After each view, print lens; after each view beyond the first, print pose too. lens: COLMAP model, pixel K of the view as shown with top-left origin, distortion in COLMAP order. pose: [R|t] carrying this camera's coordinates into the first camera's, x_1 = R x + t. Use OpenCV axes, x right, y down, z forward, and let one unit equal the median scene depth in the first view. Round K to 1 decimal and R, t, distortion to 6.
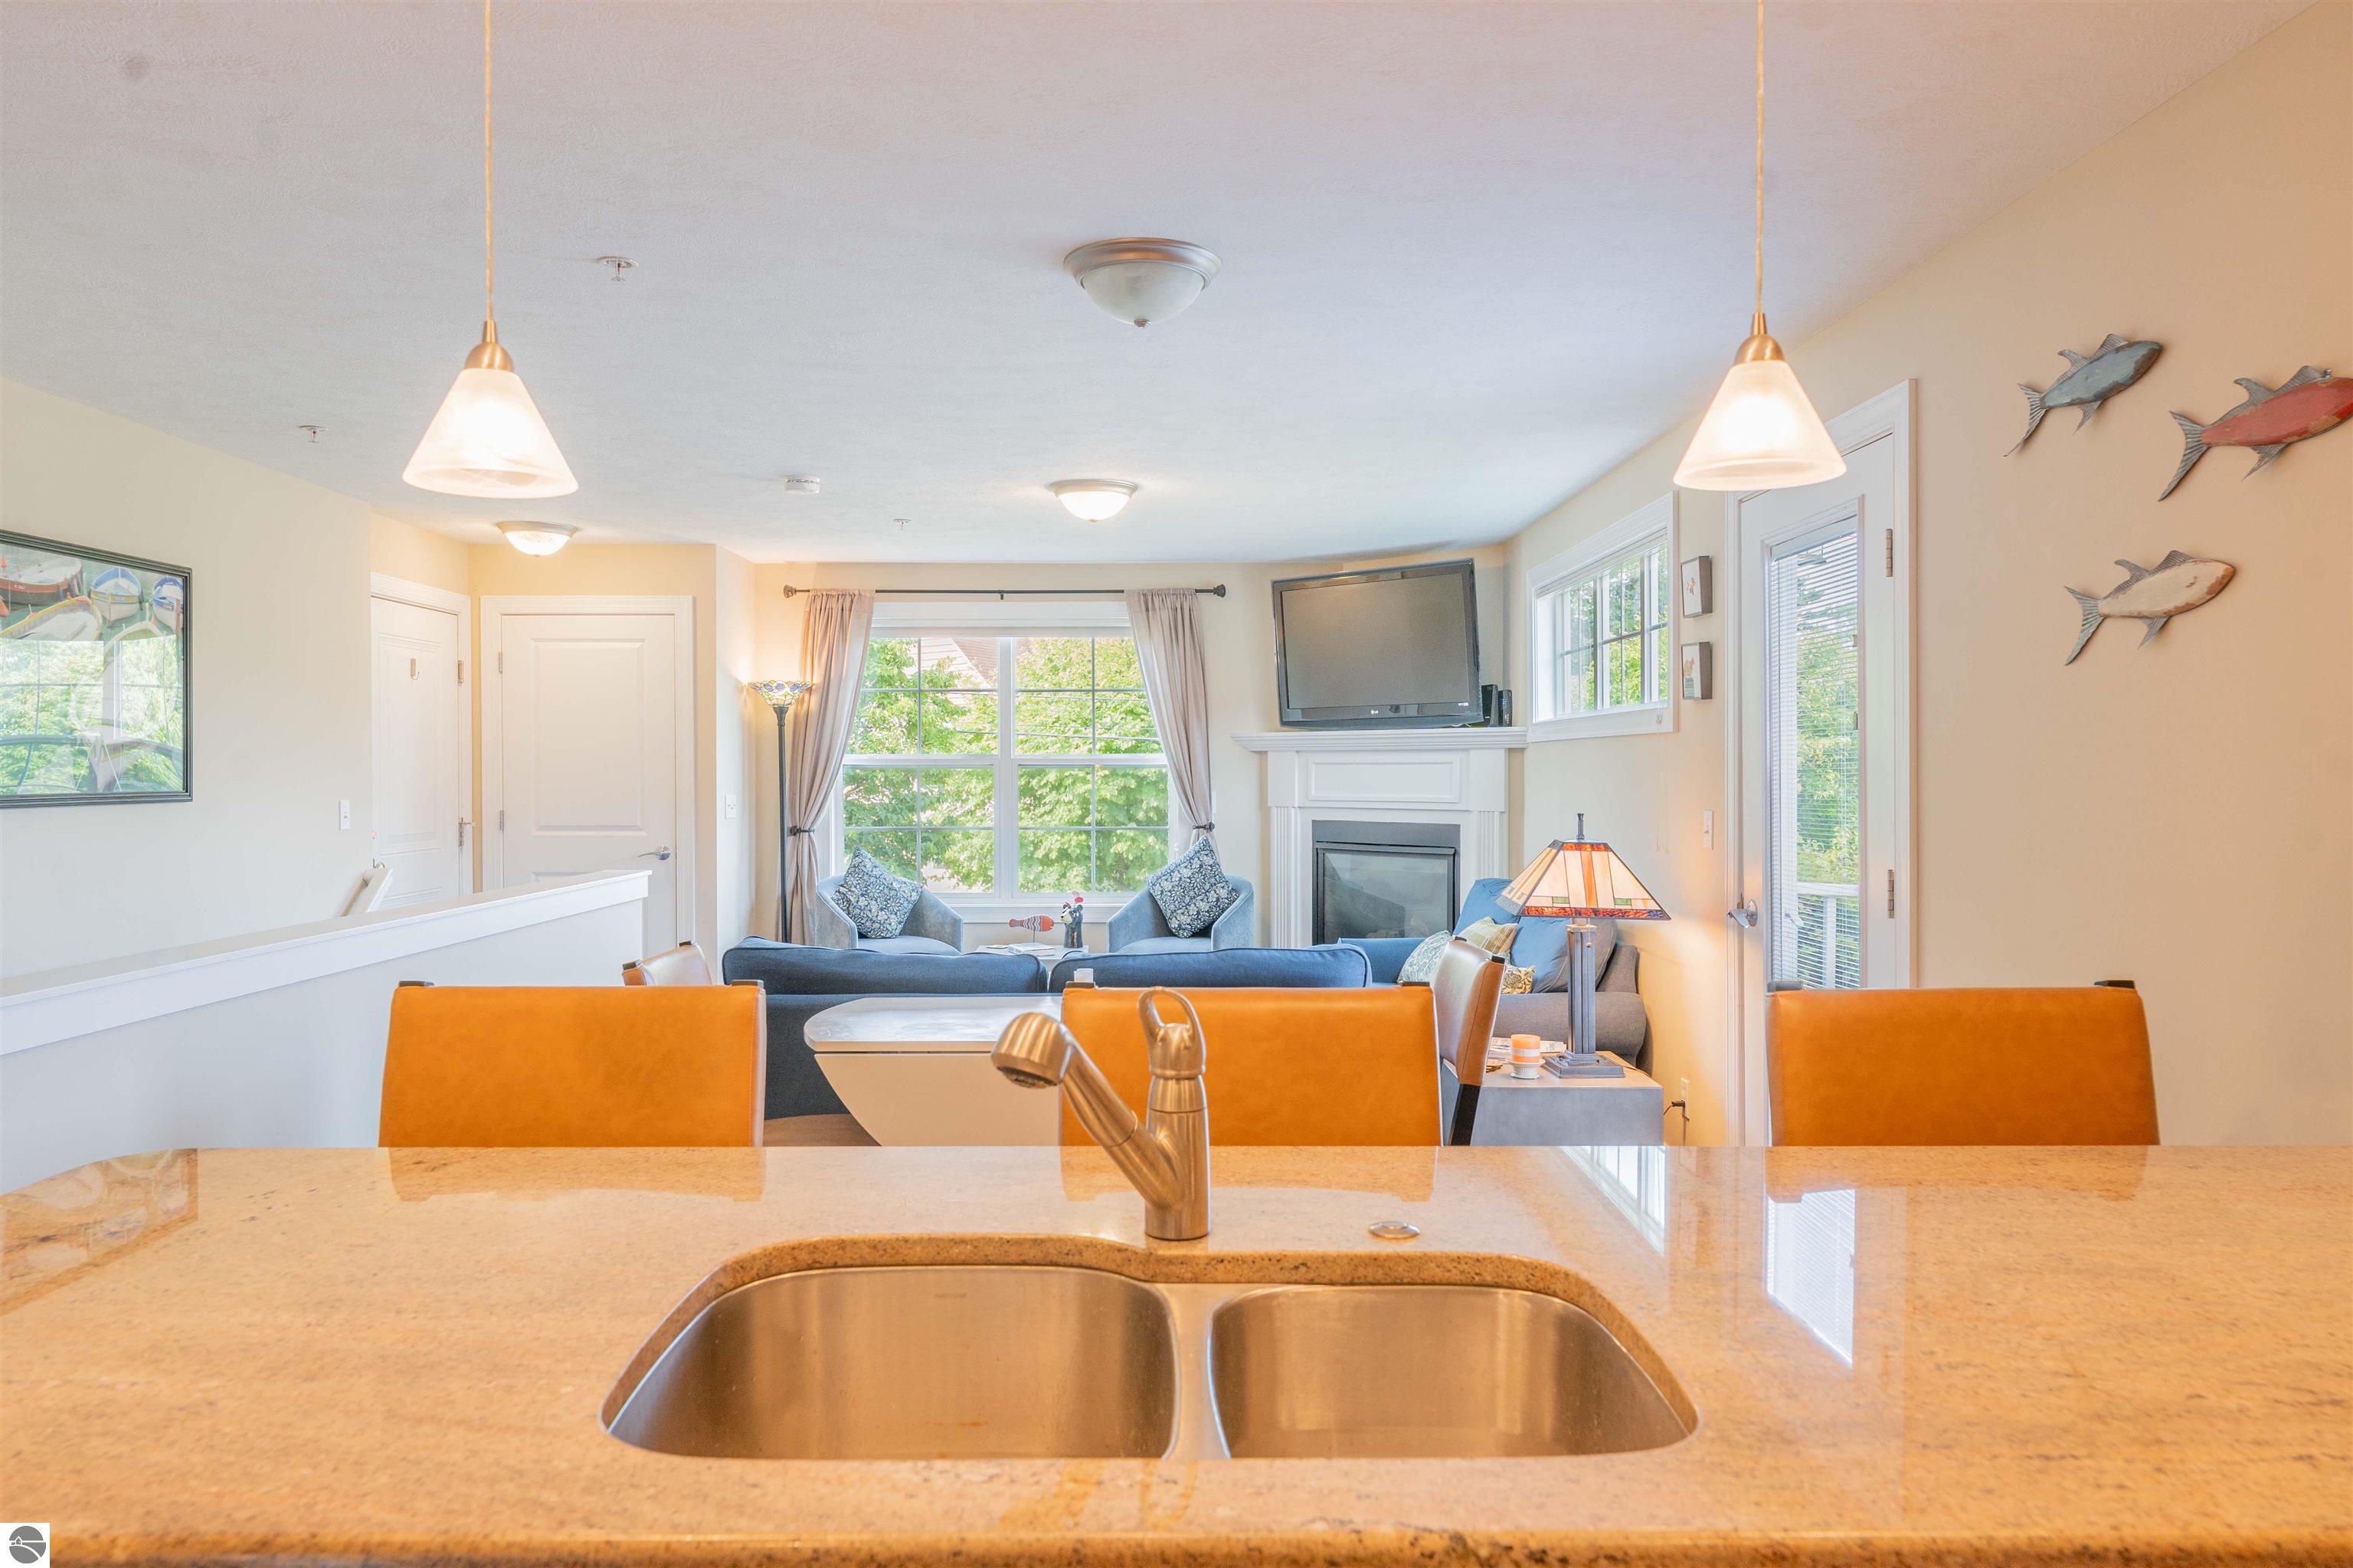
lens RADIAL K [[1635.1, 0, 1176.5], [0, 1635.1, 784.0], [0, 0, 1]] dist [0.000267, -0.000499]
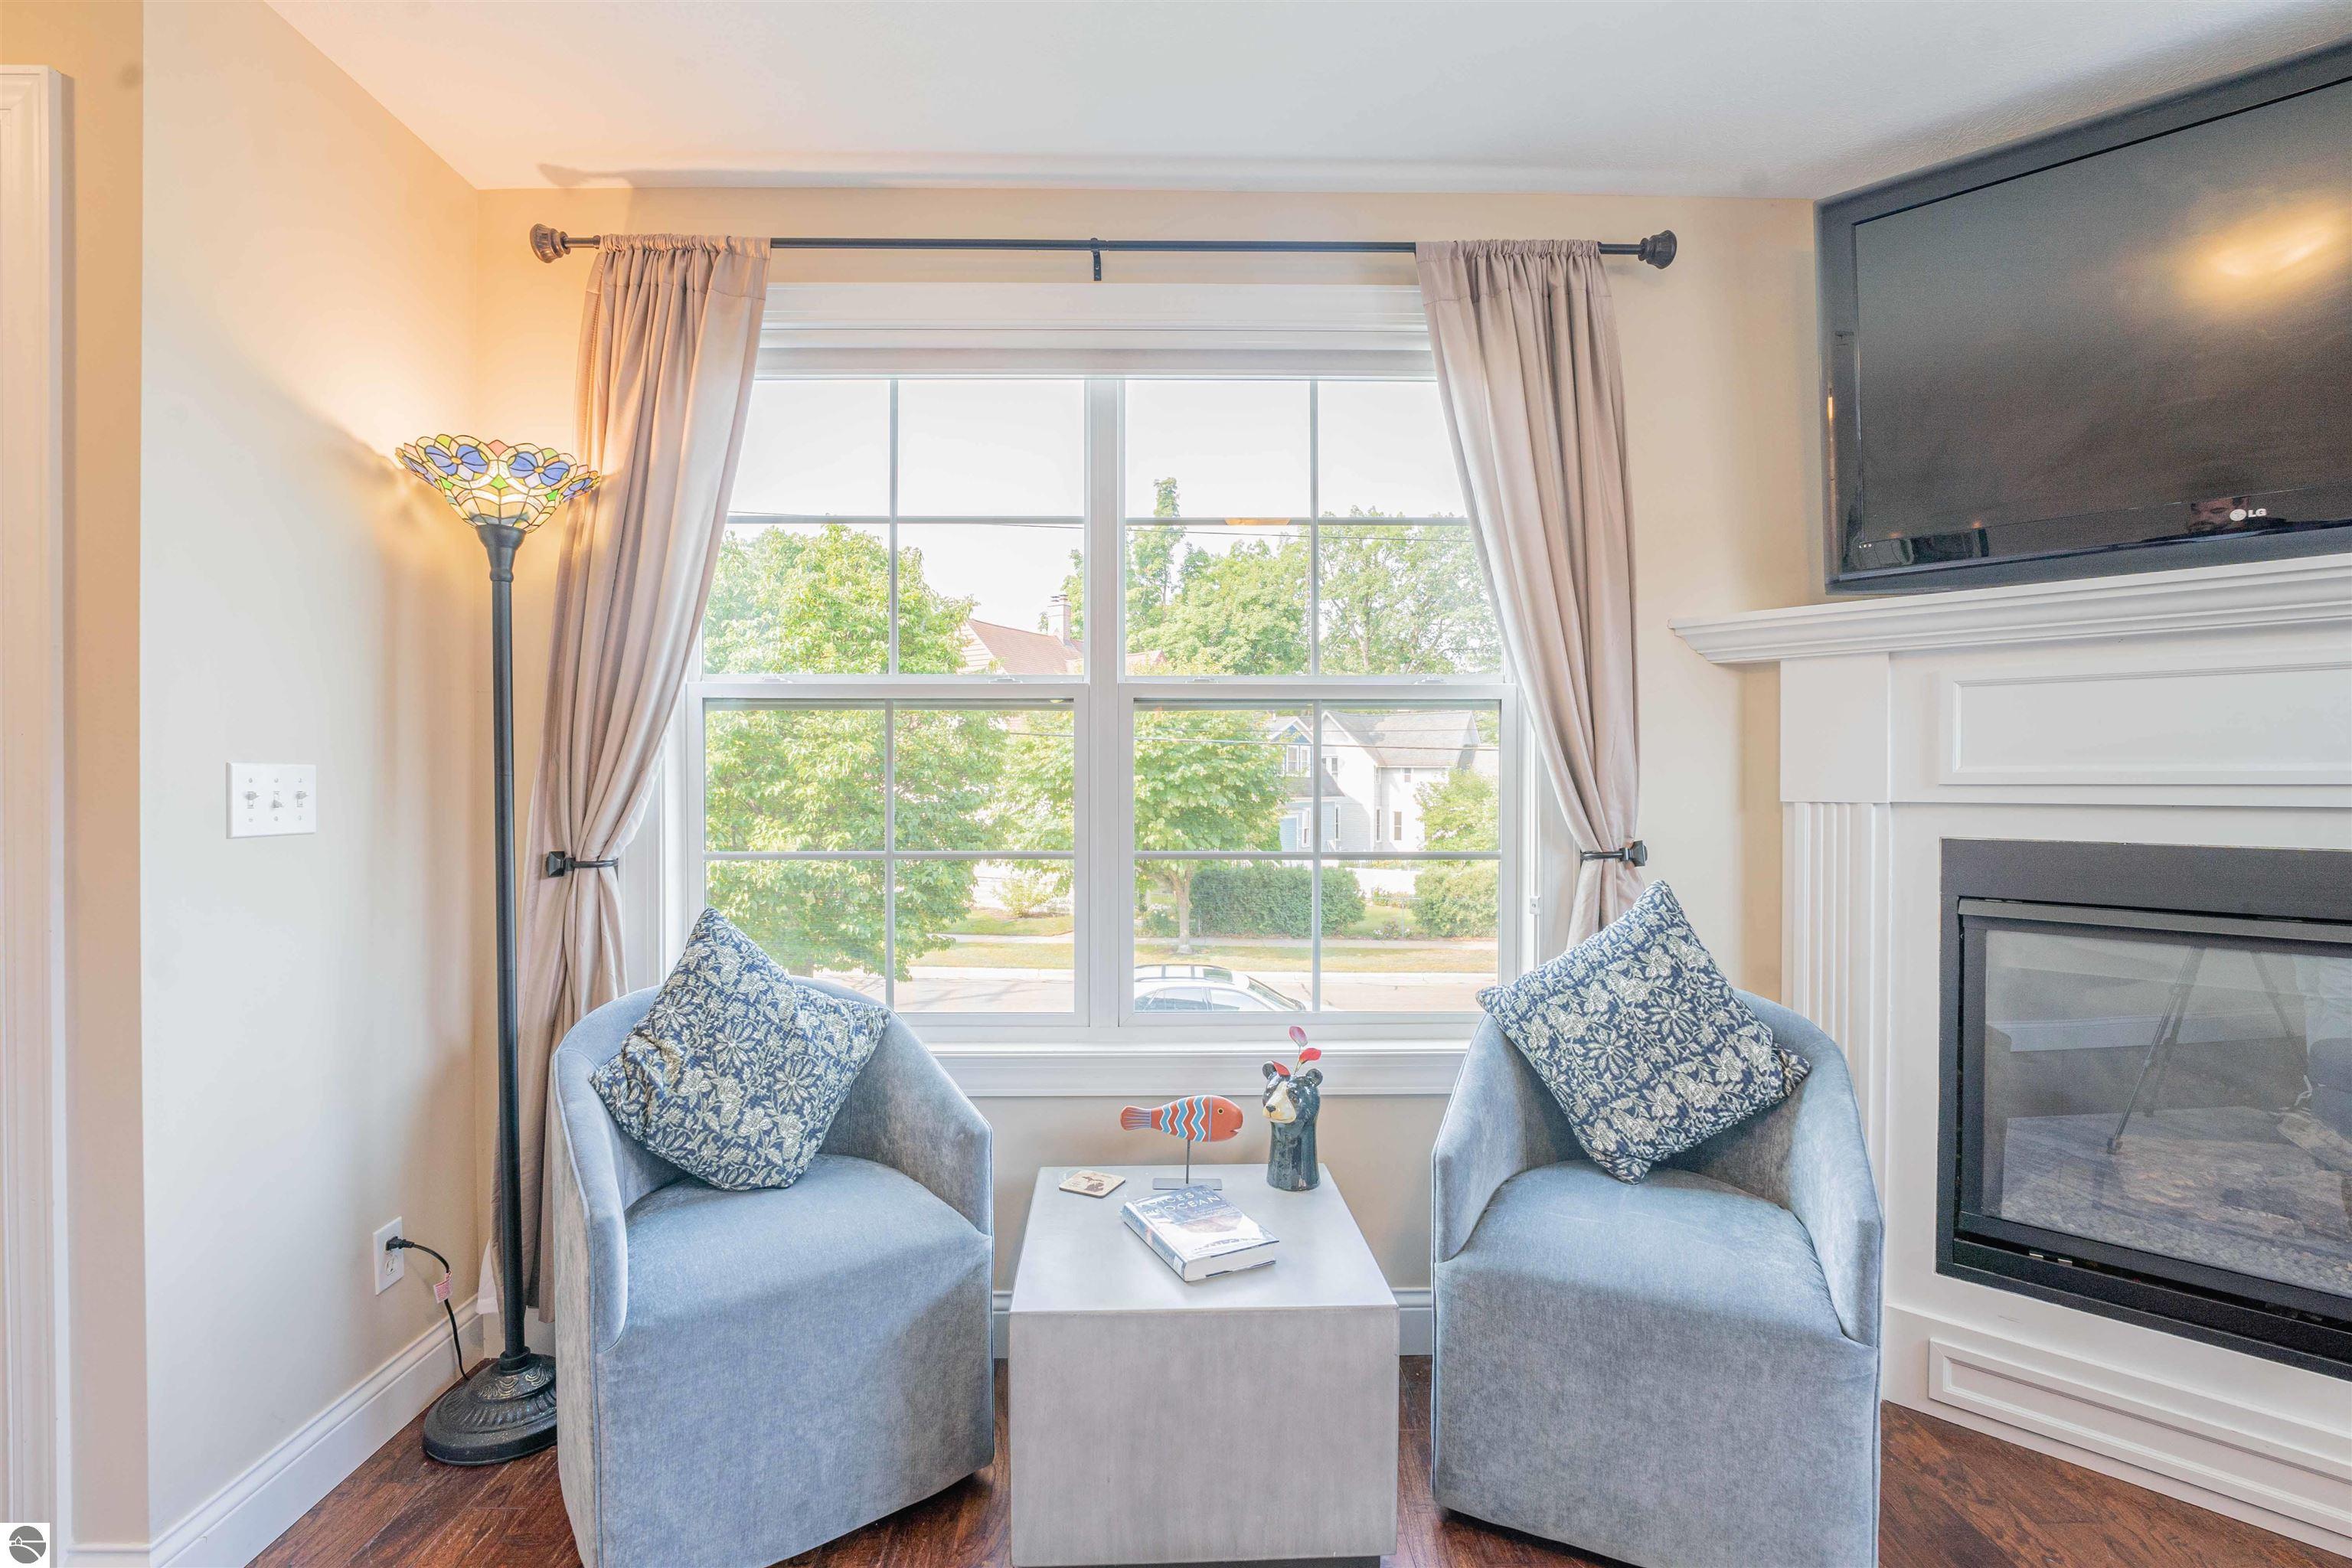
lens RADIAL K [[1084.4, 0, 1176.0], [0, 1084.4, 784.0], [0, 0, 1]] dist [-0.002126, -0.000160]
pose [[0.999902, 0.001948, 0.013886, -0.092849], [-0.001853, 0.999975, -0.006884, 0.011501], [-0.013899, 0.006858, 0.999880, 0.750280]]
